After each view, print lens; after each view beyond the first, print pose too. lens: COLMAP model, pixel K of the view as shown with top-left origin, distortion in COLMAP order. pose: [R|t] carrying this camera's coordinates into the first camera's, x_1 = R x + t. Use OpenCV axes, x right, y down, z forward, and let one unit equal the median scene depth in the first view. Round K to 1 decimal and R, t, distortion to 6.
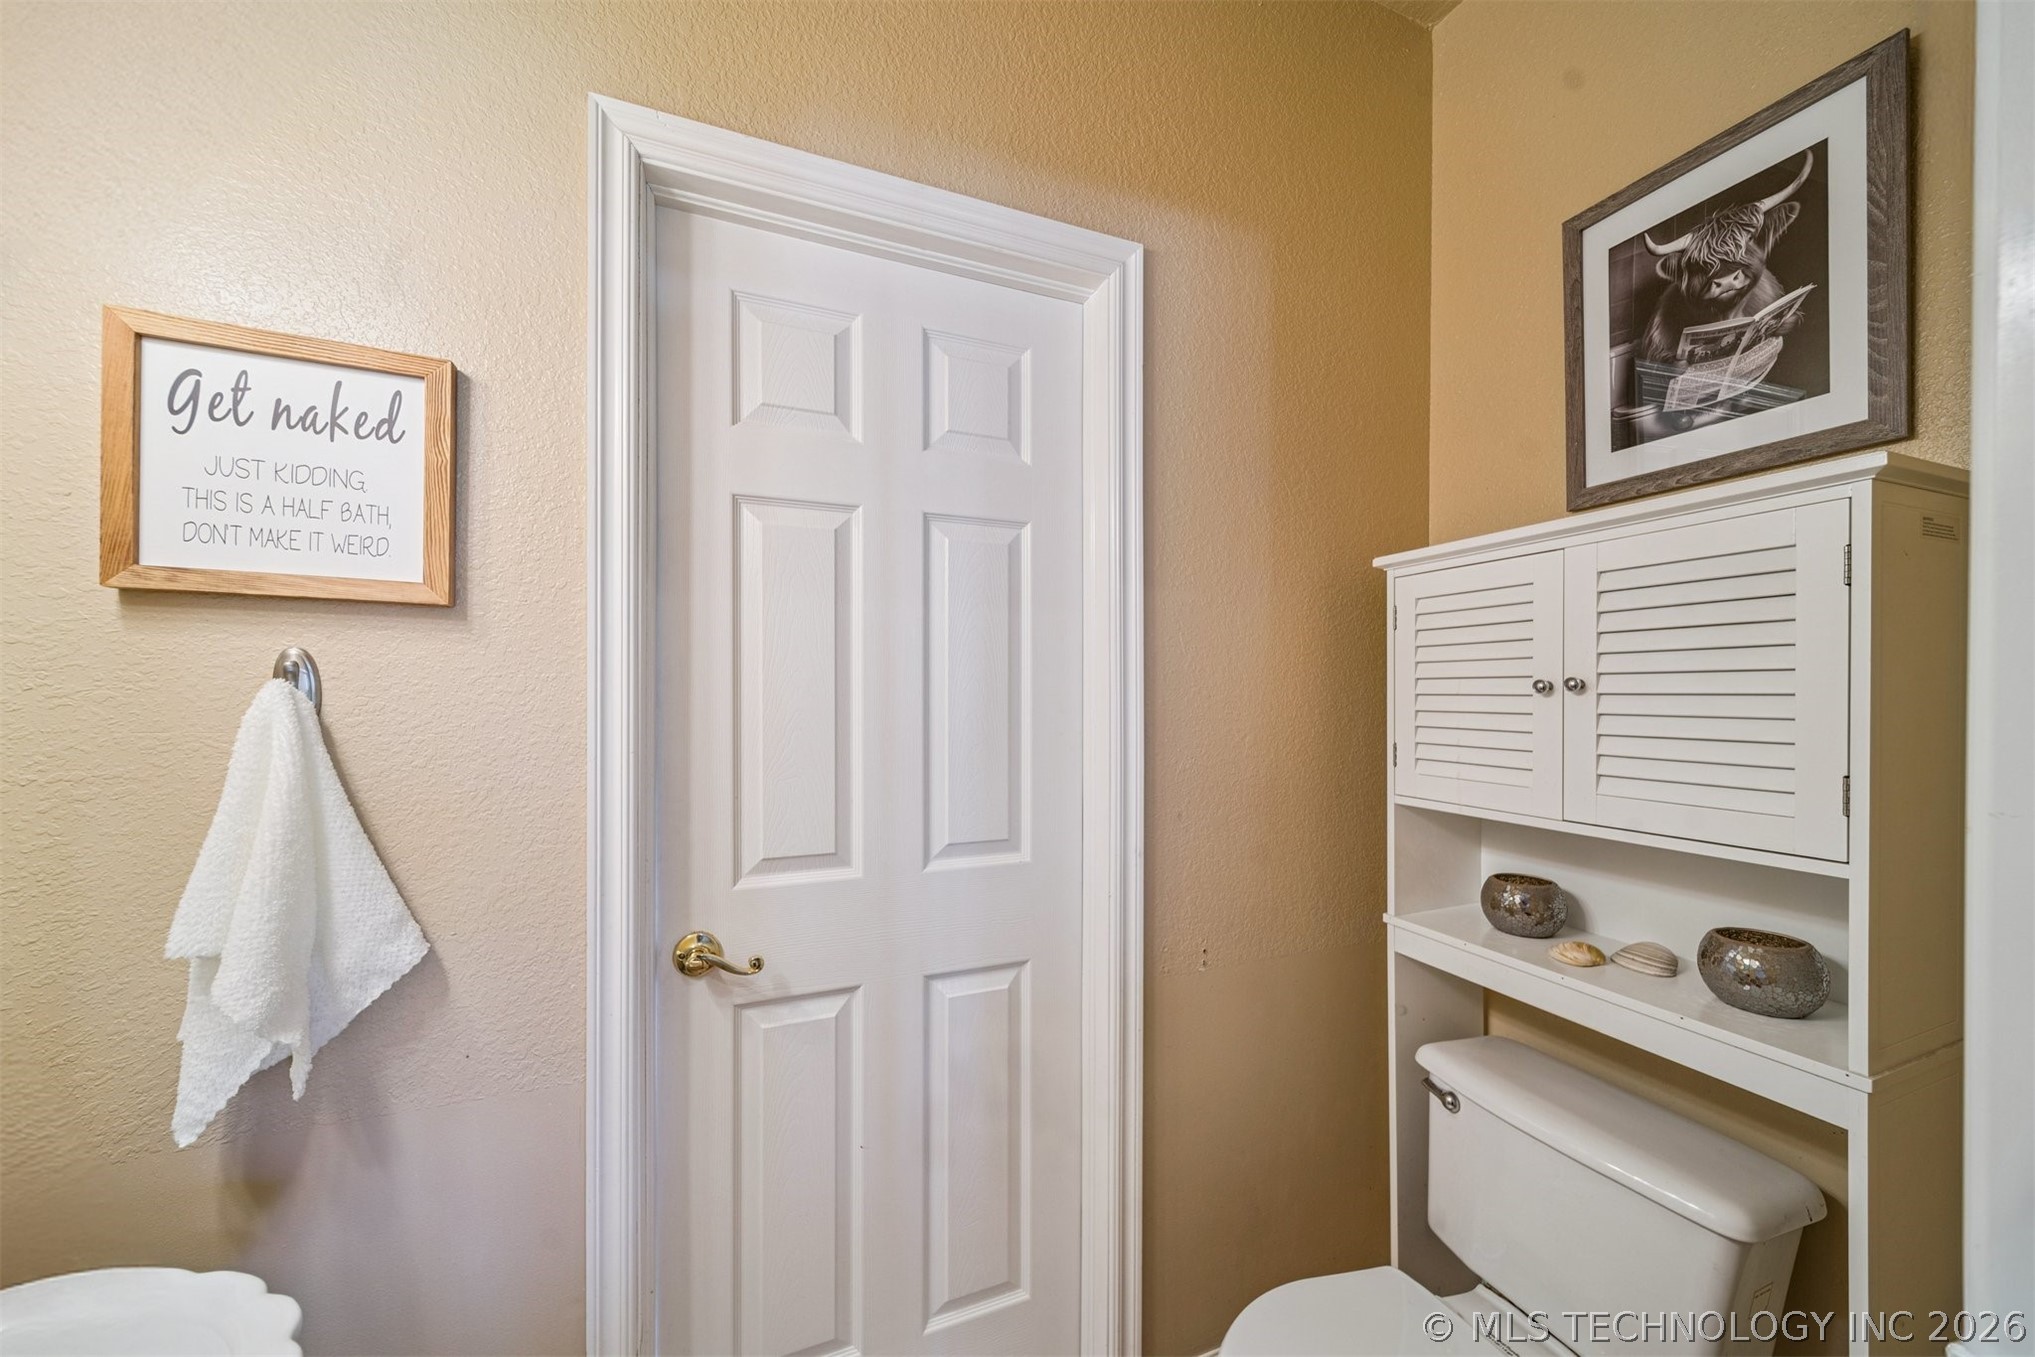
lens RADIAL K [[724.8, 0, 1019.4], [0, 724.8, 690.5], [0, 0, 1]] dist [-0.002776, -0.000407]
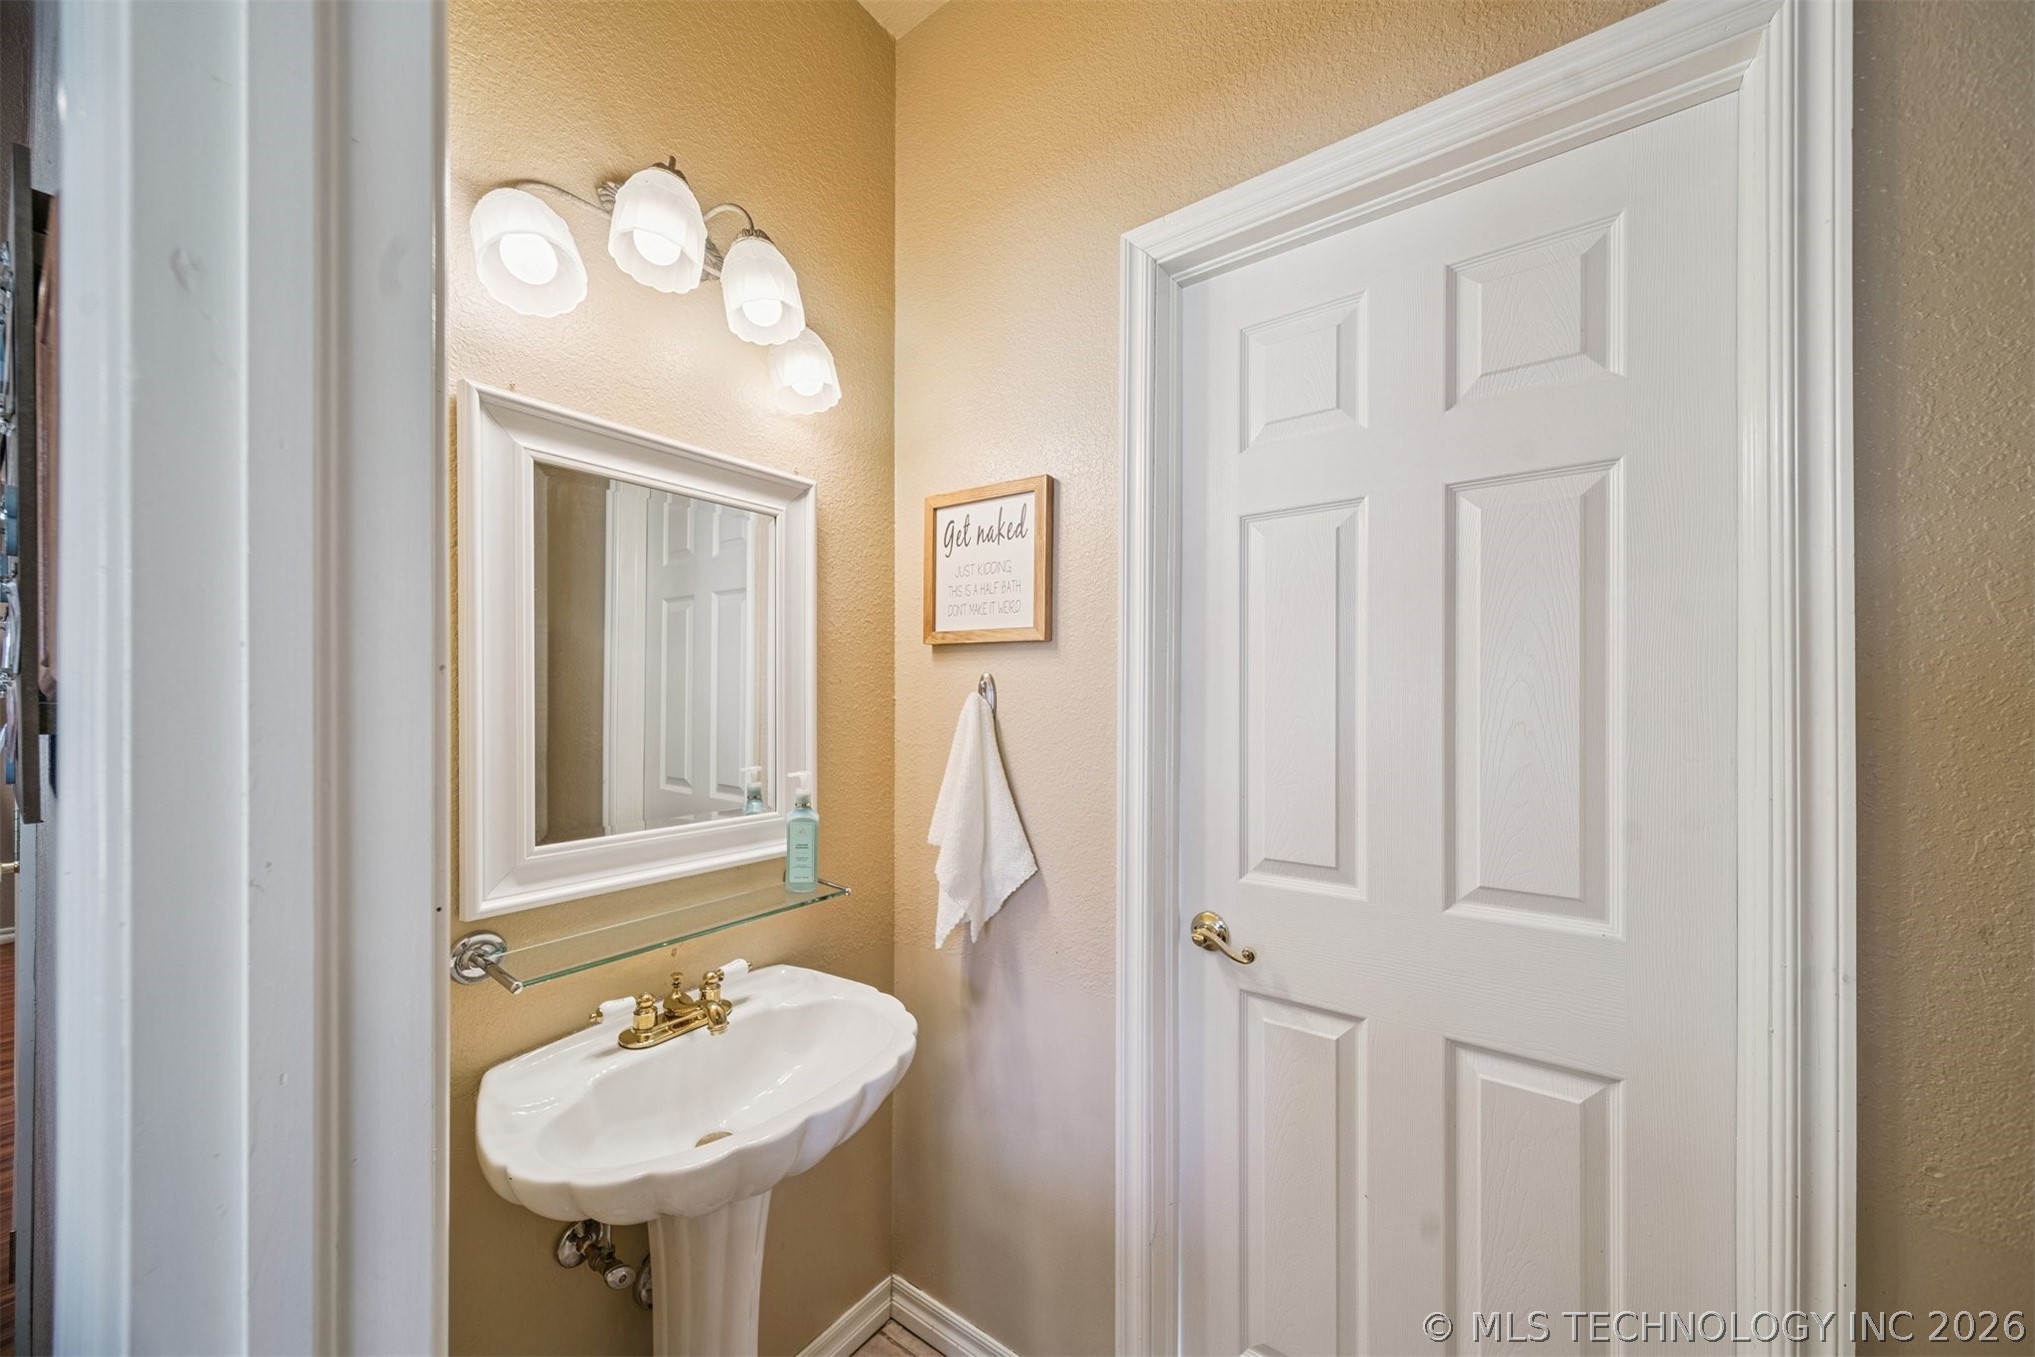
lens RADIAL K [[724.8, 0, 1010.6], [0, 724.8, 691.7], [0, 0, 1]] dist [-0.002776, -0.000407]
pose [[0.513002, -0.011010, -0.858317, 0.425296], [0.003659, 0.999937, -0.010640, 0.001897], [0.858380, 0.002318, 0.513010, 0.177804]]
